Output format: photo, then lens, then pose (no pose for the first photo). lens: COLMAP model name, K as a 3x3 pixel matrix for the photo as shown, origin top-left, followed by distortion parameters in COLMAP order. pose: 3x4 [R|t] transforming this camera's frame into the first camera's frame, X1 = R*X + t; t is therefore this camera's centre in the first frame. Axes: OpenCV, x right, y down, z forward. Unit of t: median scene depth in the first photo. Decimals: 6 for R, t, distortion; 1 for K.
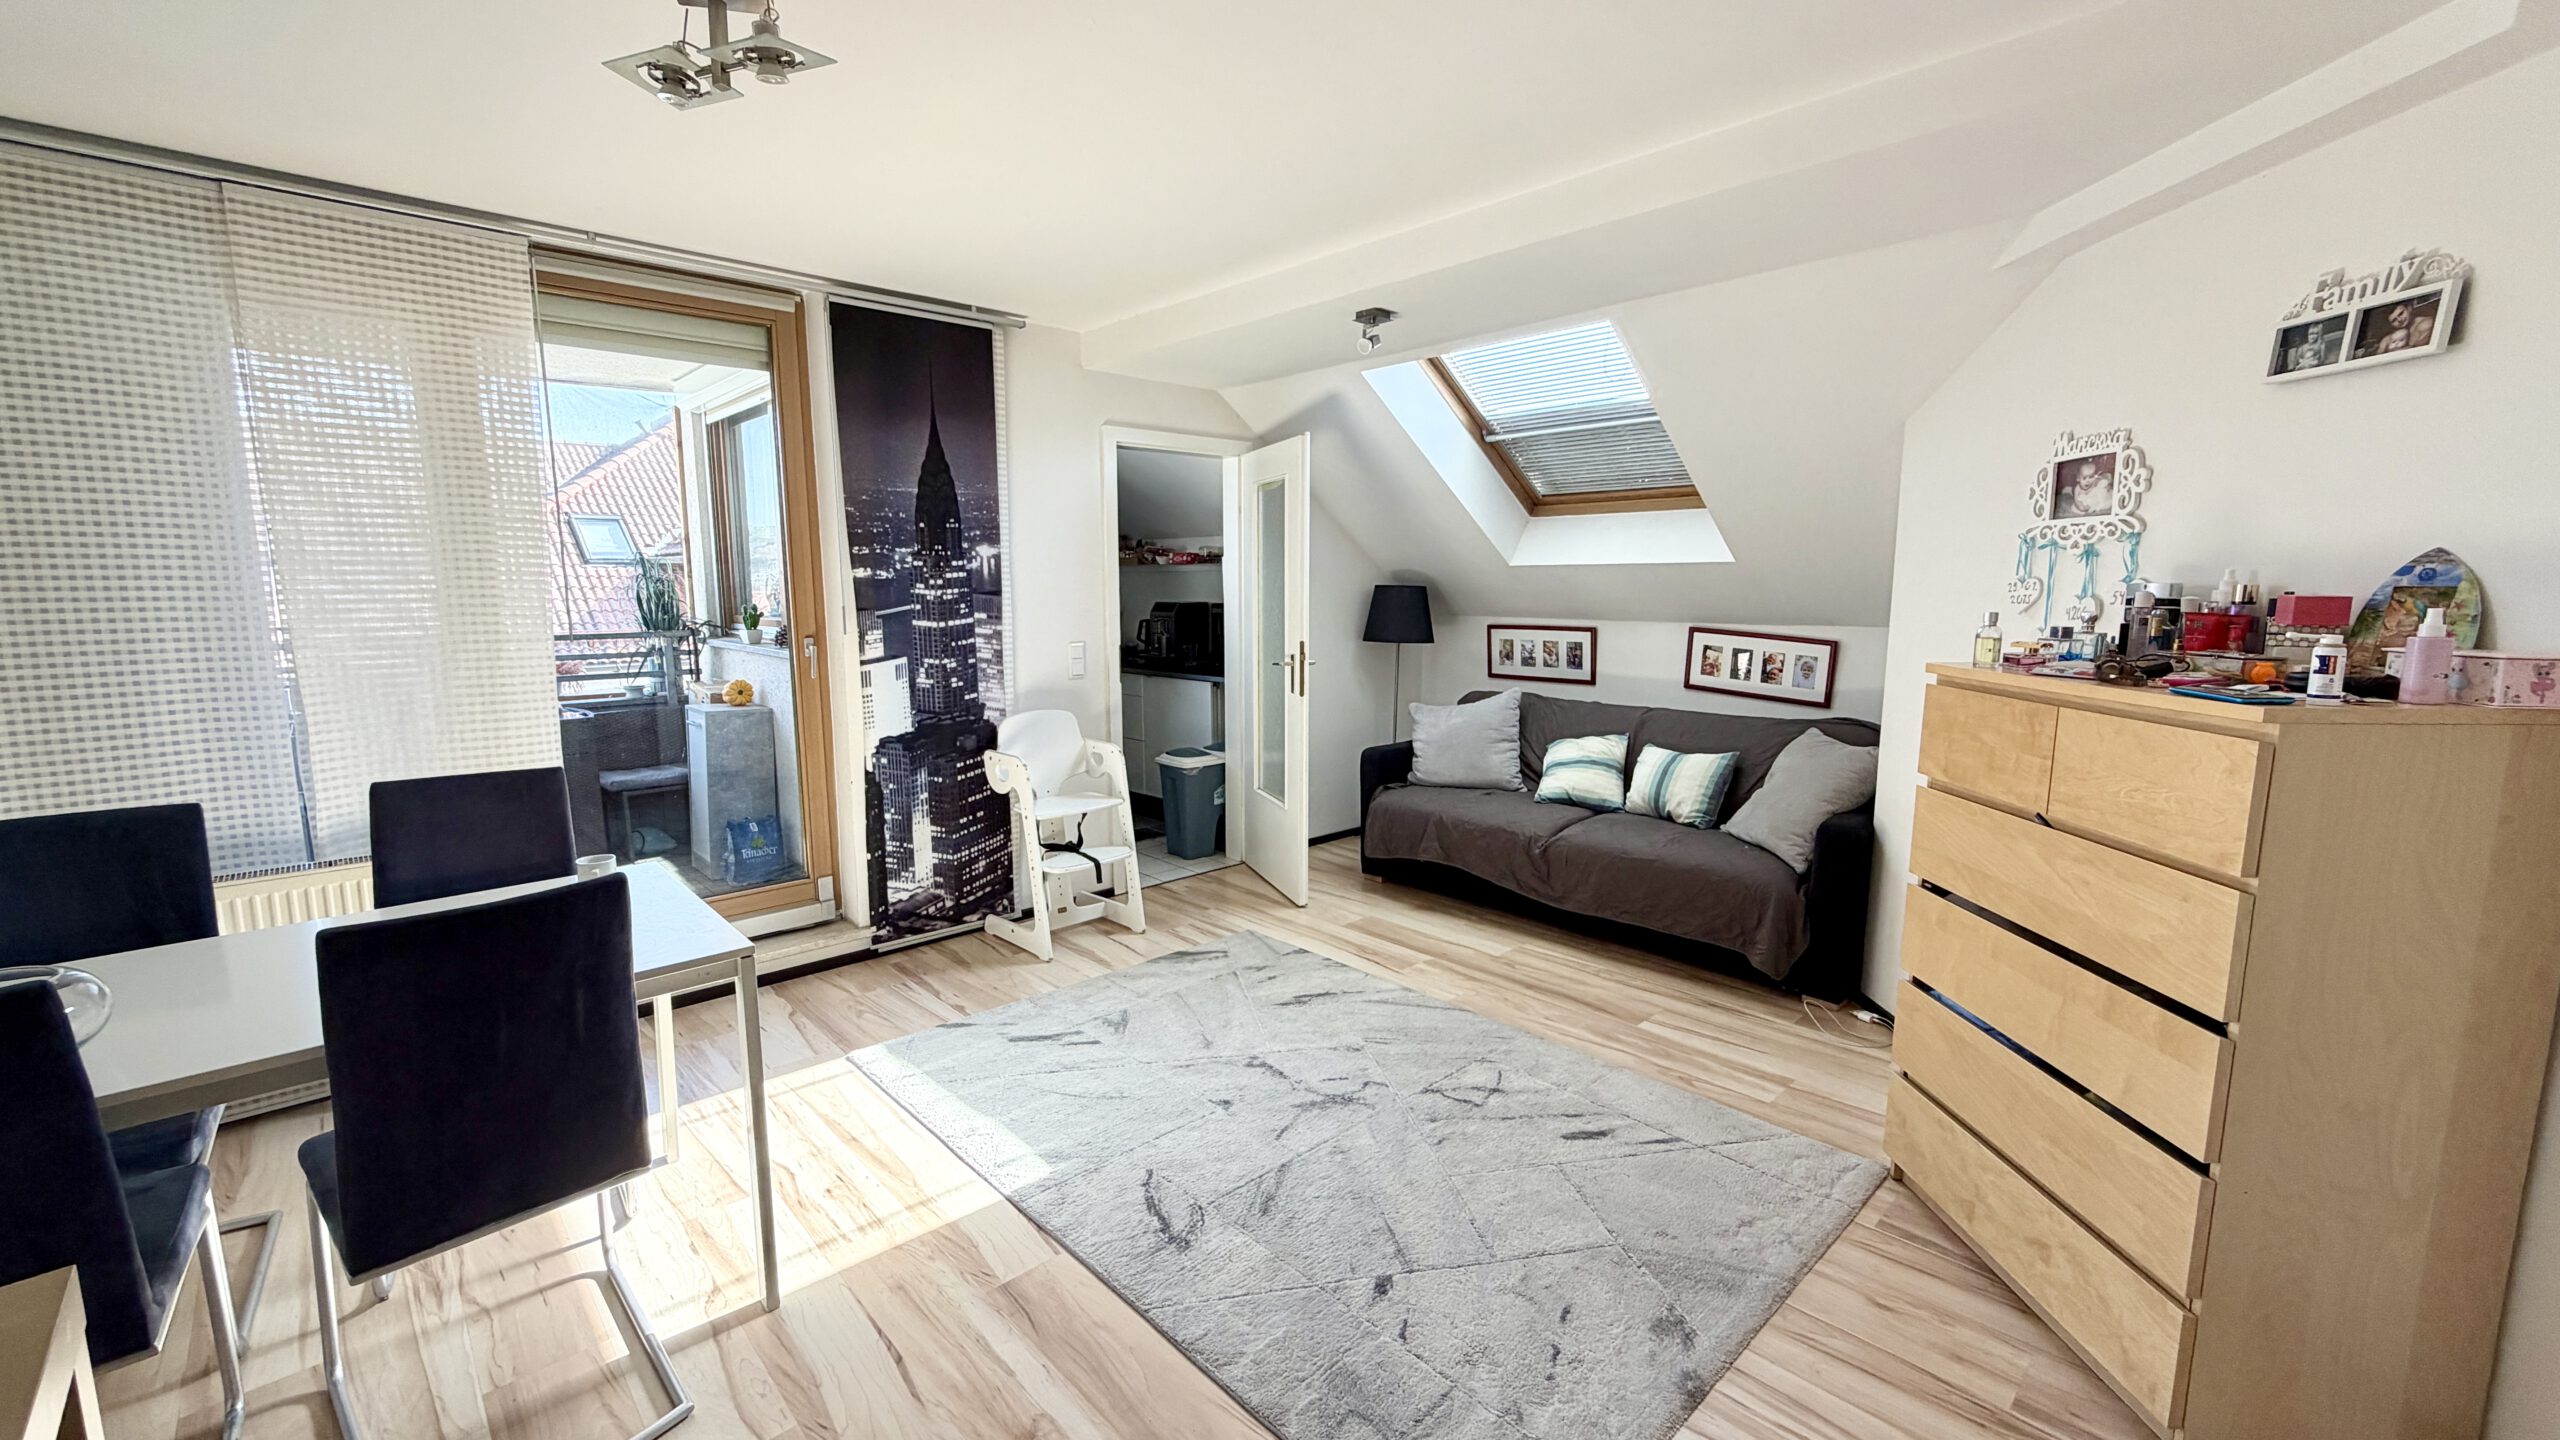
lens RADIAL K [[1022.8, 0, 1279.9], [0, 1022.8, 727.1], [0, 0, 1]] dist [0.000166, 0.000194]
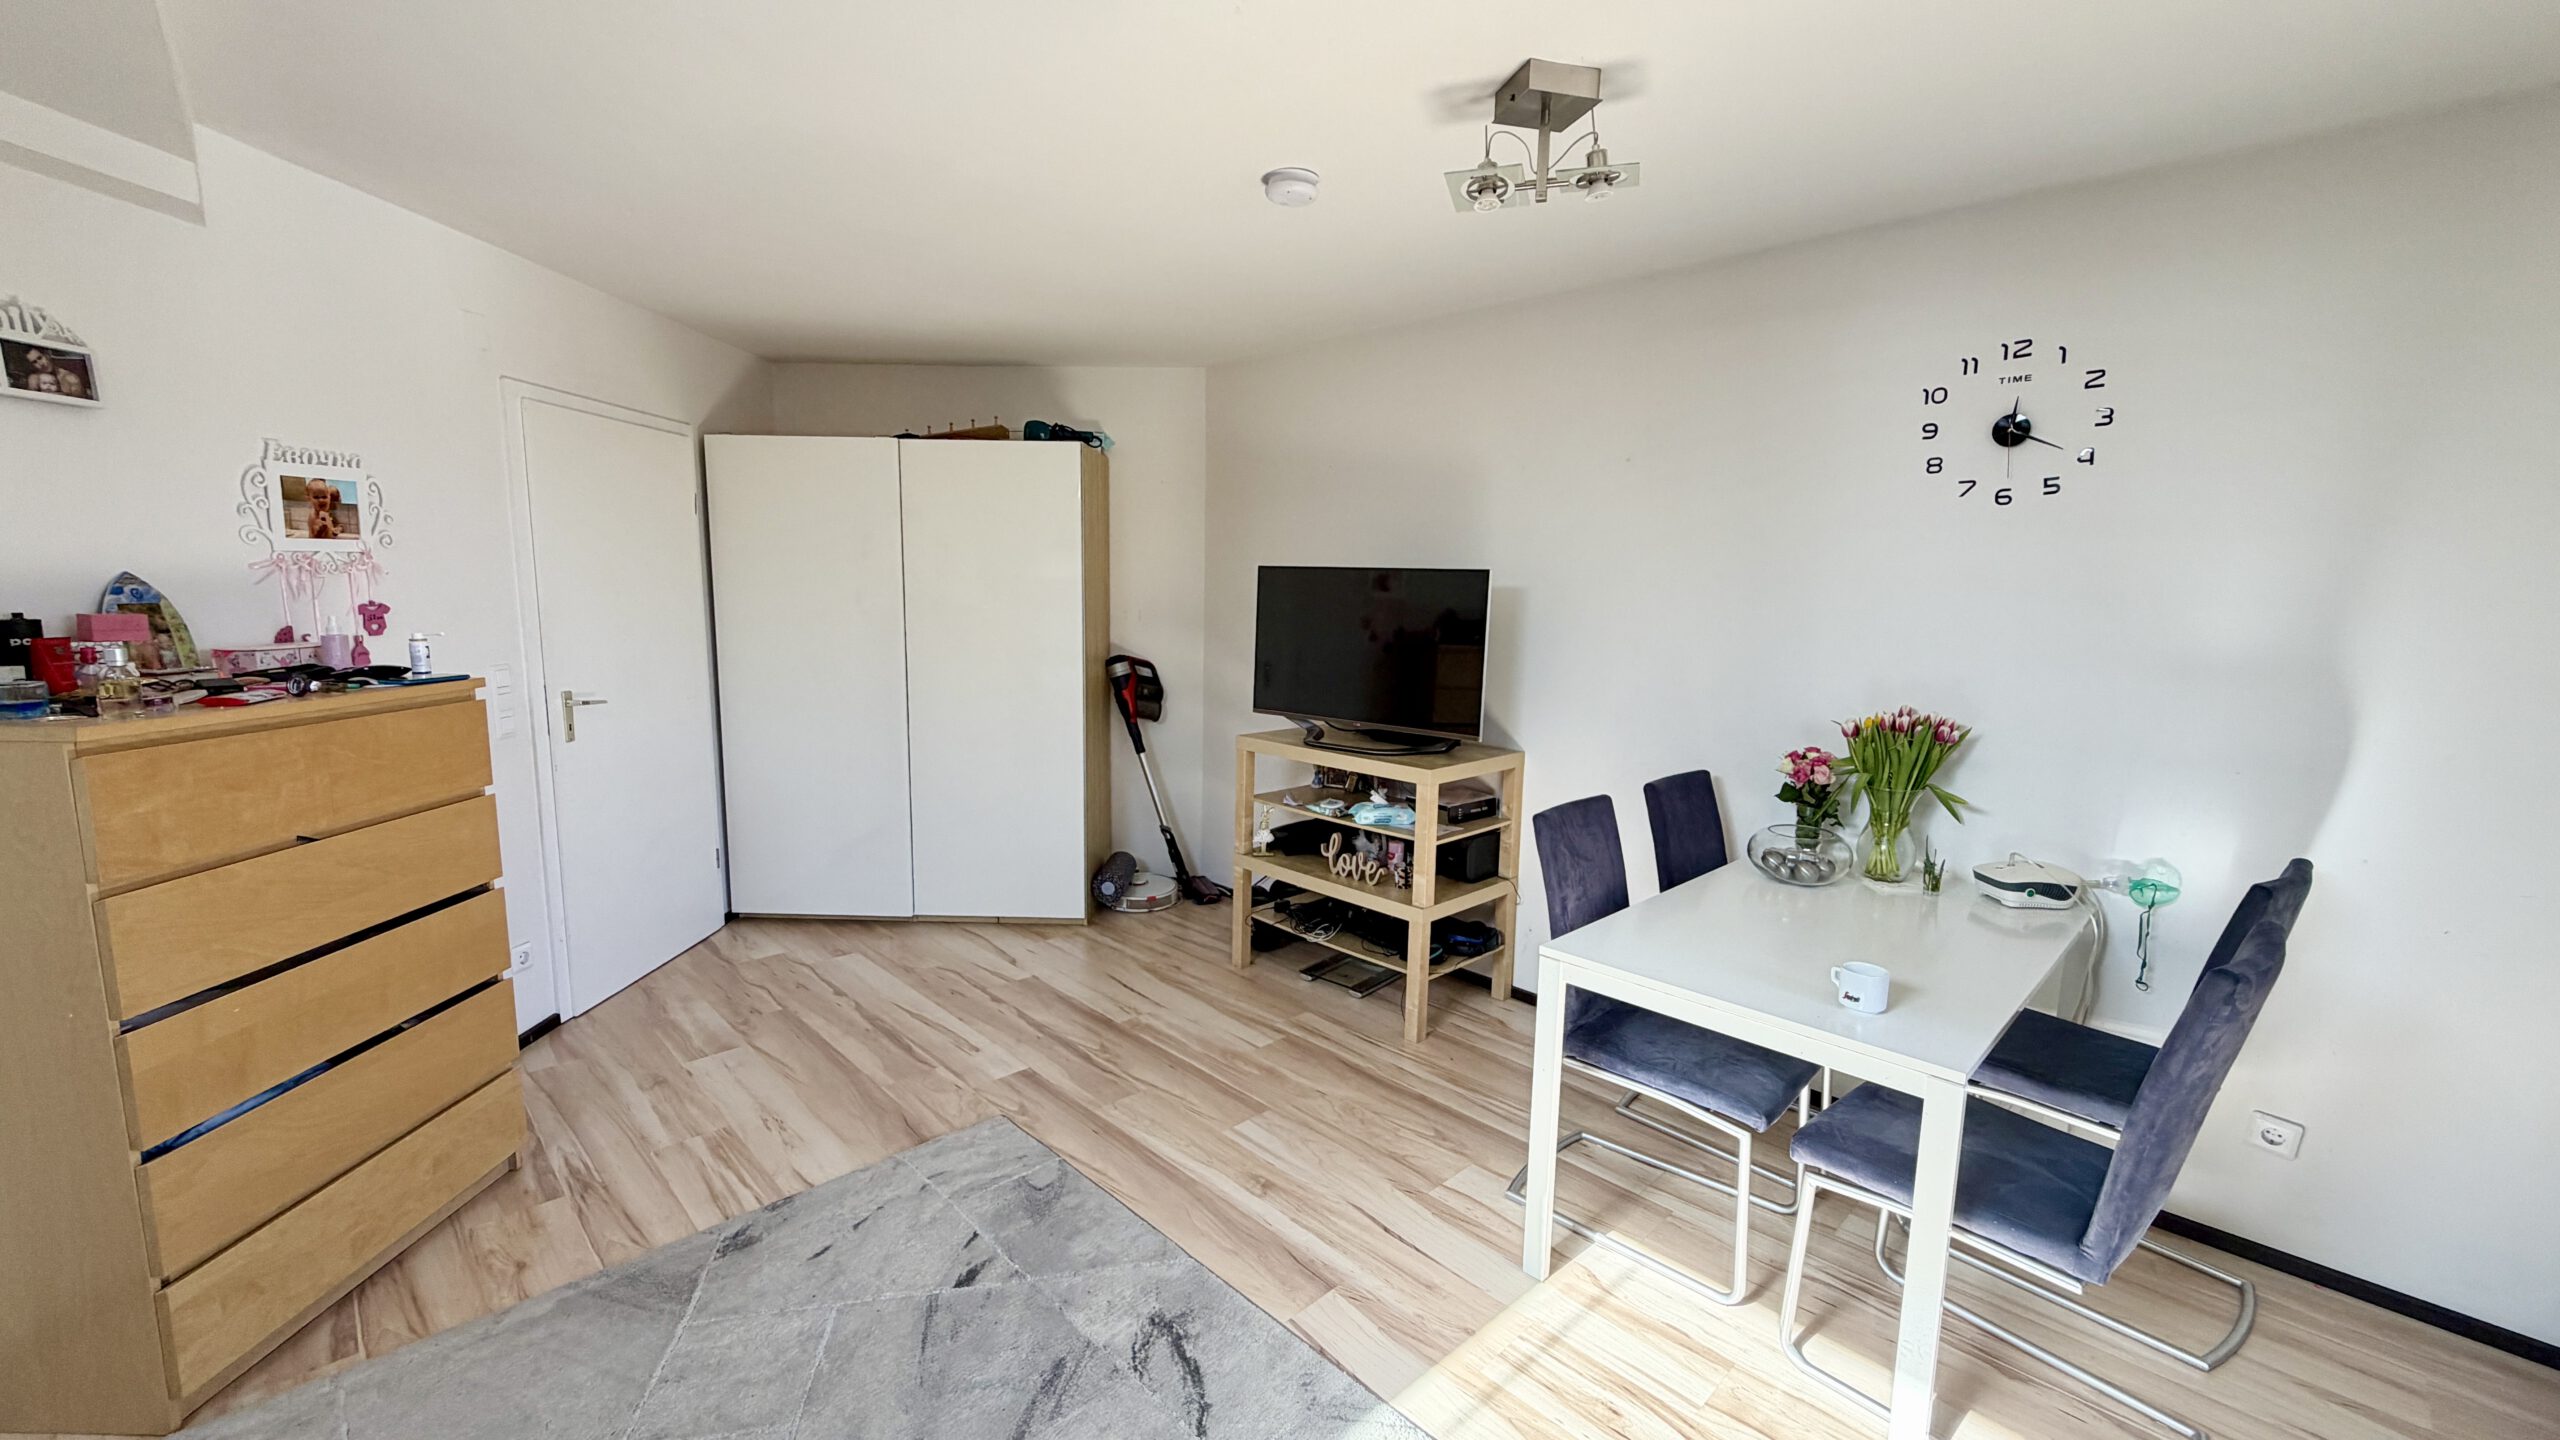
lens RADIAL K [[1022.8, 0, 1282.2], [0, 1022.8, 719.7], [0, 0, 1]] dist [0.000166, 0.000194]
pose [[-0.999905, -0.001517, -0.013722, -0.188631], [-0.005196, 0.962211, 0.272254, -0.265956], [0.012790, 0.272299, -0.962128, 1.696765]]
